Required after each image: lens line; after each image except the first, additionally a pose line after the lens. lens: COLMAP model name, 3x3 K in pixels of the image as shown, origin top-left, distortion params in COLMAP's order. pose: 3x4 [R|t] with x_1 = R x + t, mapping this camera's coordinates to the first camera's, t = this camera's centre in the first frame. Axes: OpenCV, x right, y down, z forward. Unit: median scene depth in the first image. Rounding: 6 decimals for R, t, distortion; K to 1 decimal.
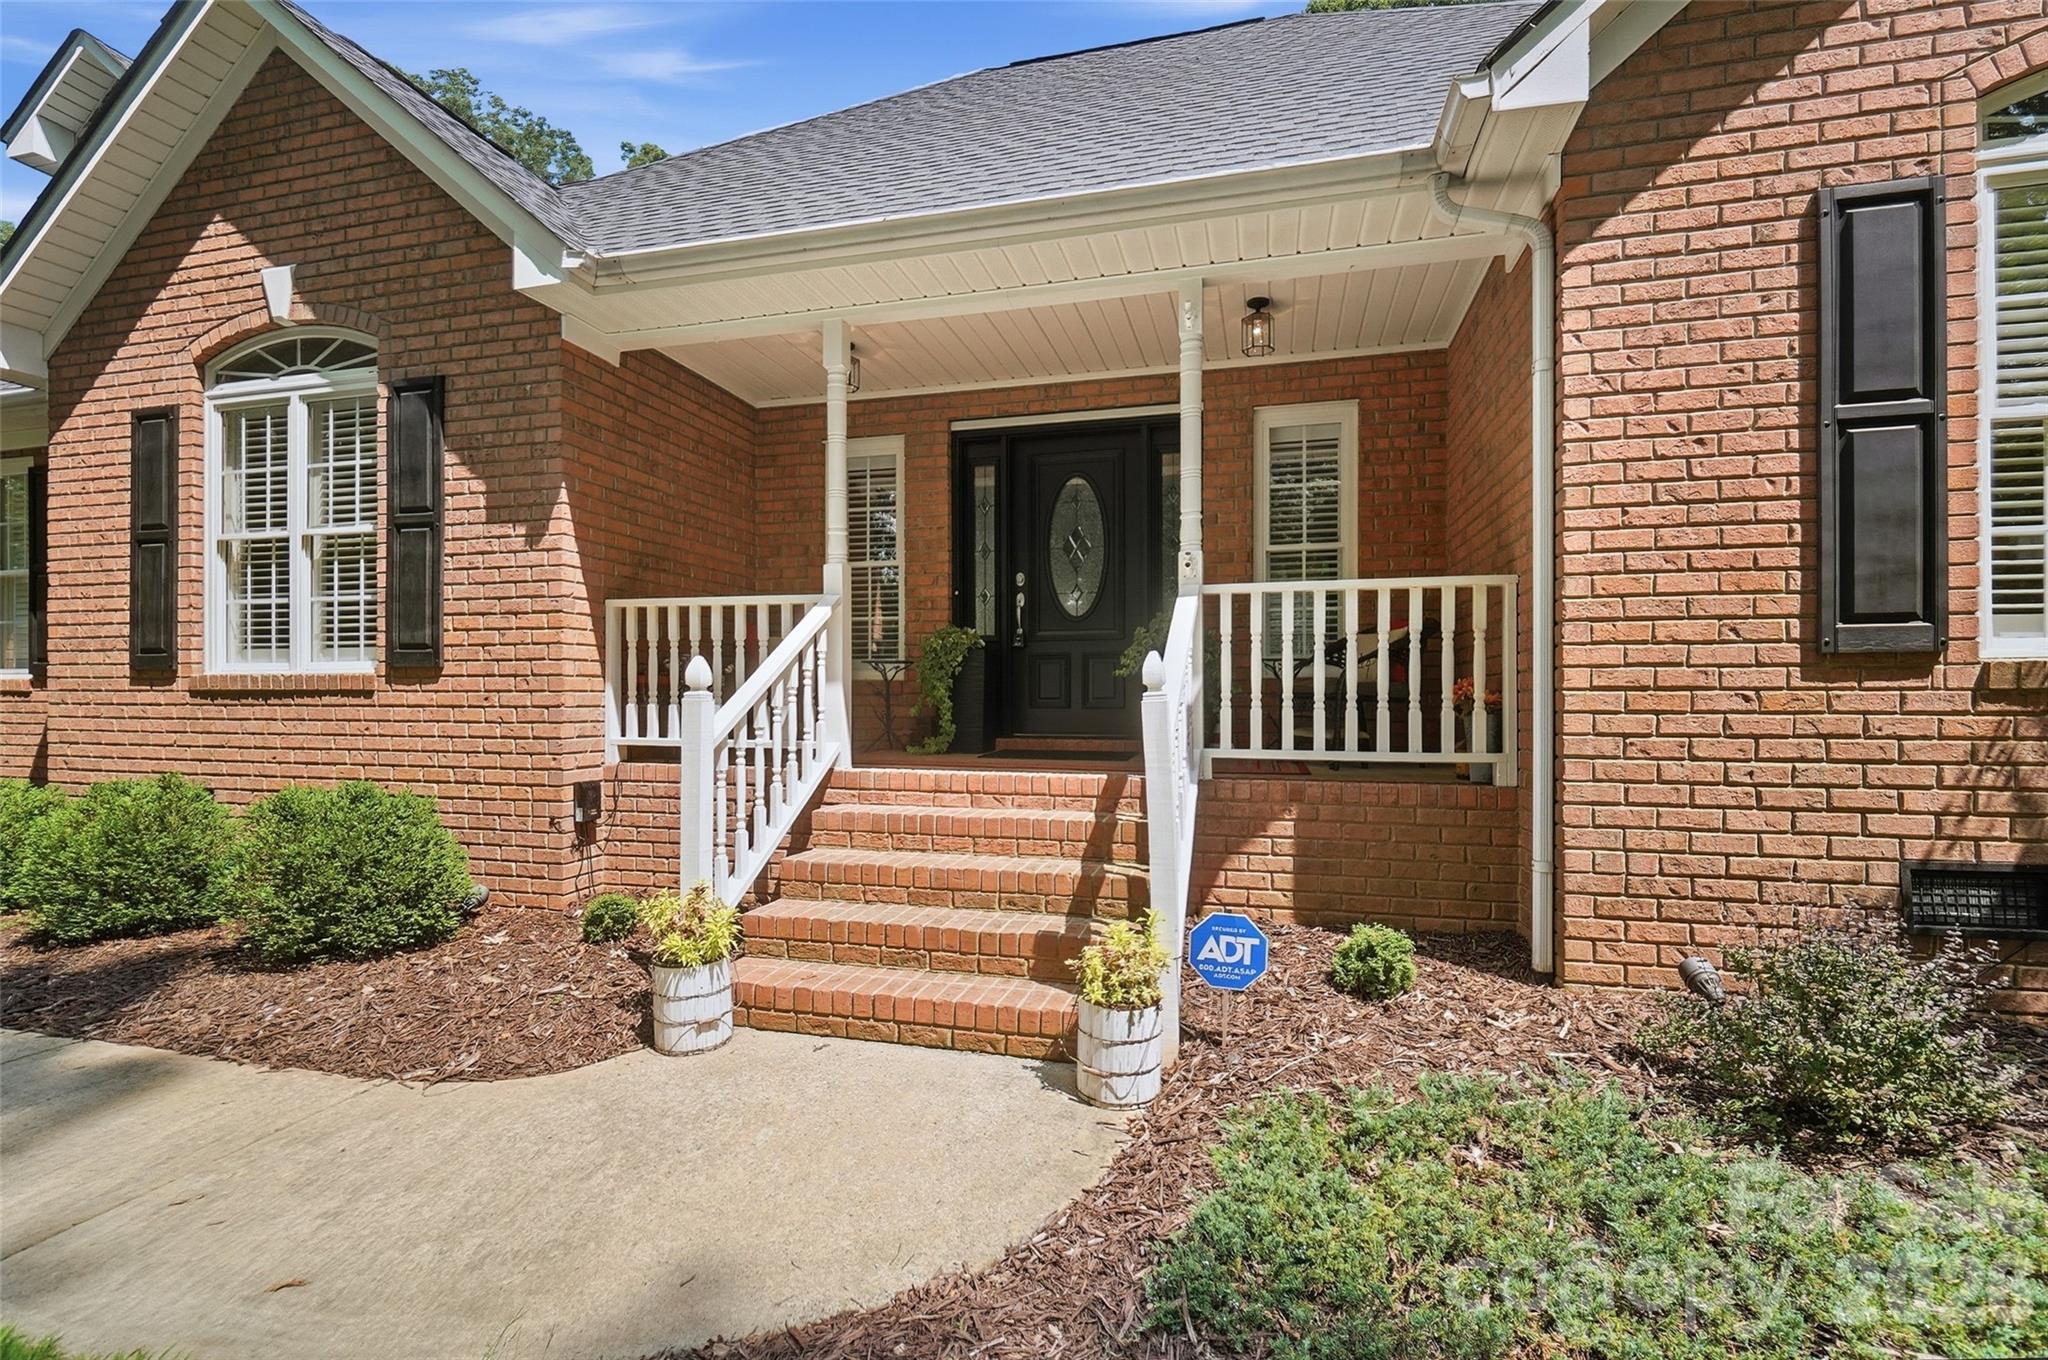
lens RADIAL K [[908.7, 0, 1018.7], [0, 908.7, 660.5], [0, 0, 1]] dist [-0.000010, -0.000245]
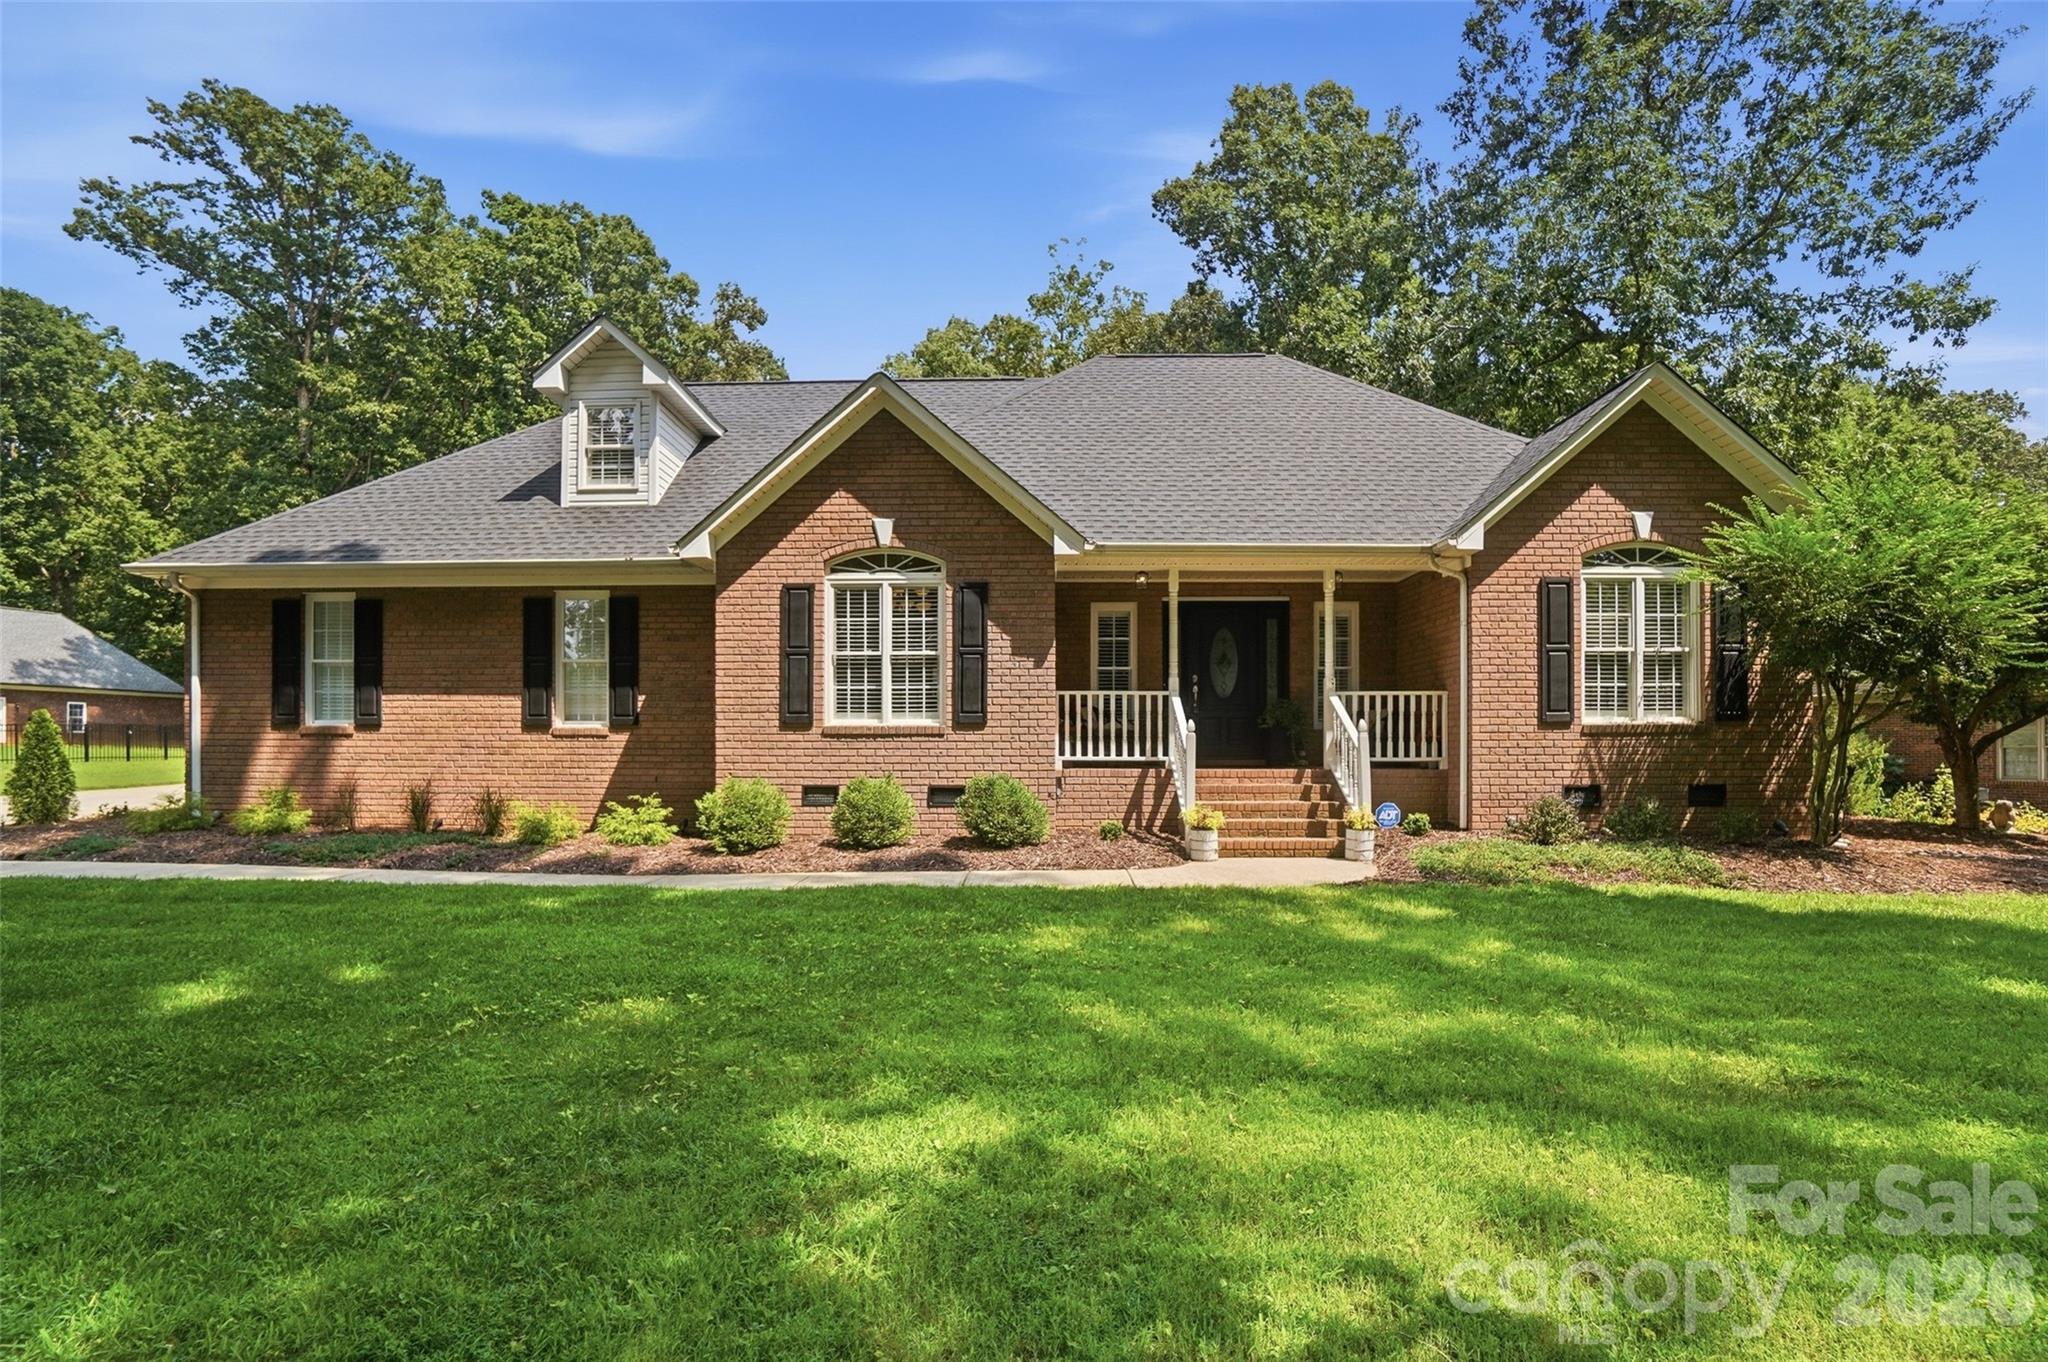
lens RADIAL K [[940.2, 0, 1022.1], [0, 940.2, 707.0], [0, 0, 1]] dist [-0.035444, -0.000092]
pose [[0.970610, 0.010152, 0.240443, -1.577195], [-0.007603, 0.999905, -0.011527, -0.006250], [-0.240537, 0.009360, 0.970595, -1.627767]]
